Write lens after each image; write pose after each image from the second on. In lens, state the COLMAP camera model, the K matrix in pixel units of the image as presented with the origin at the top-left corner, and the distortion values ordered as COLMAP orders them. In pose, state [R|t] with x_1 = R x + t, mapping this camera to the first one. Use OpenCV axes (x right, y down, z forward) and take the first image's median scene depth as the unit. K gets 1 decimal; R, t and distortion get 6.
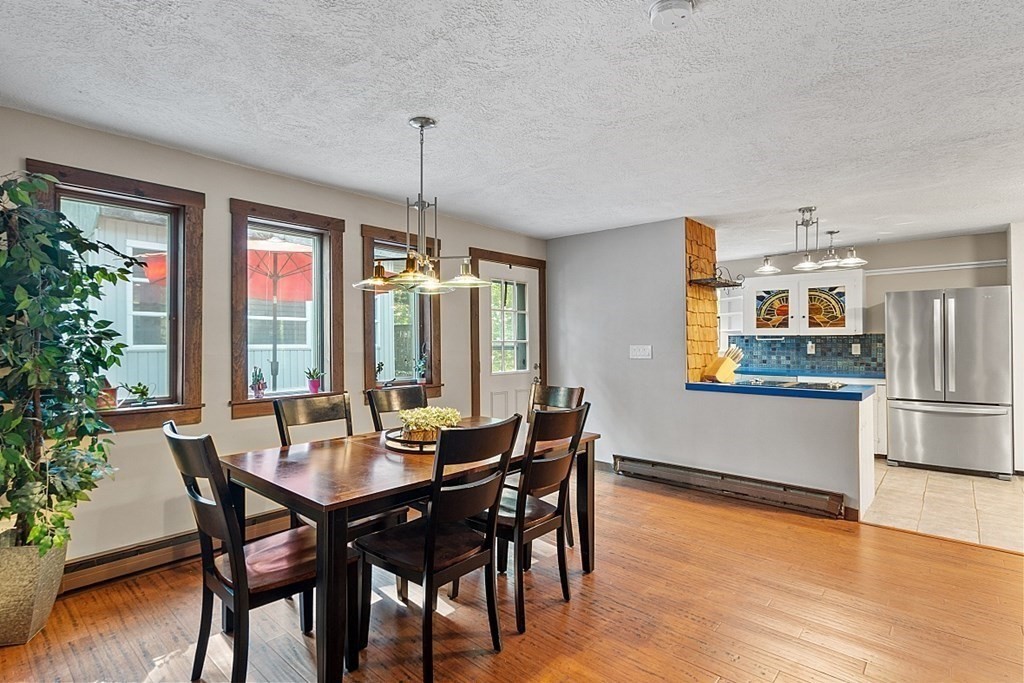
lens RADIAL K [[502.5, 0, 510.5], [0, 502.5, 339.5], [0, 0, 1]] dist [0.016935, -0.000227]
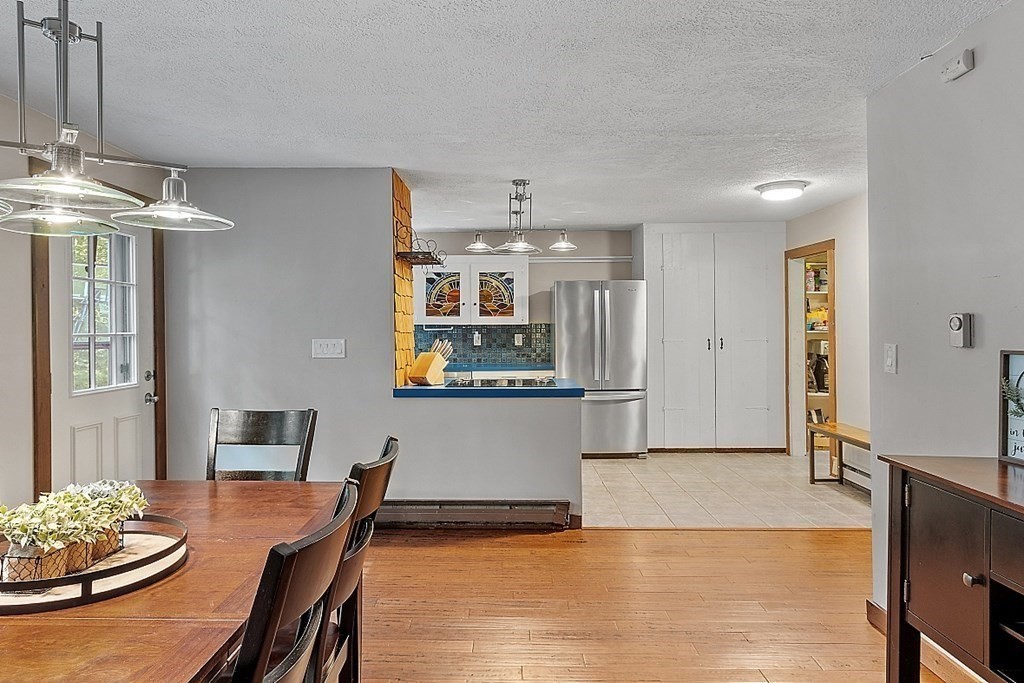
lens RADIAL K [[624.9, 0, 499.3], [0, 624.9, 326.6], [0, 0, 1]] dist [0.014124, 0.002751]
pose [[0.765746, 0.001323, 0.643142, -0.111699], [-0.000038, 0.999998, -0.002012, -0.003728], [-0.643143, 0.001517, 0.765745, 0.156530]]
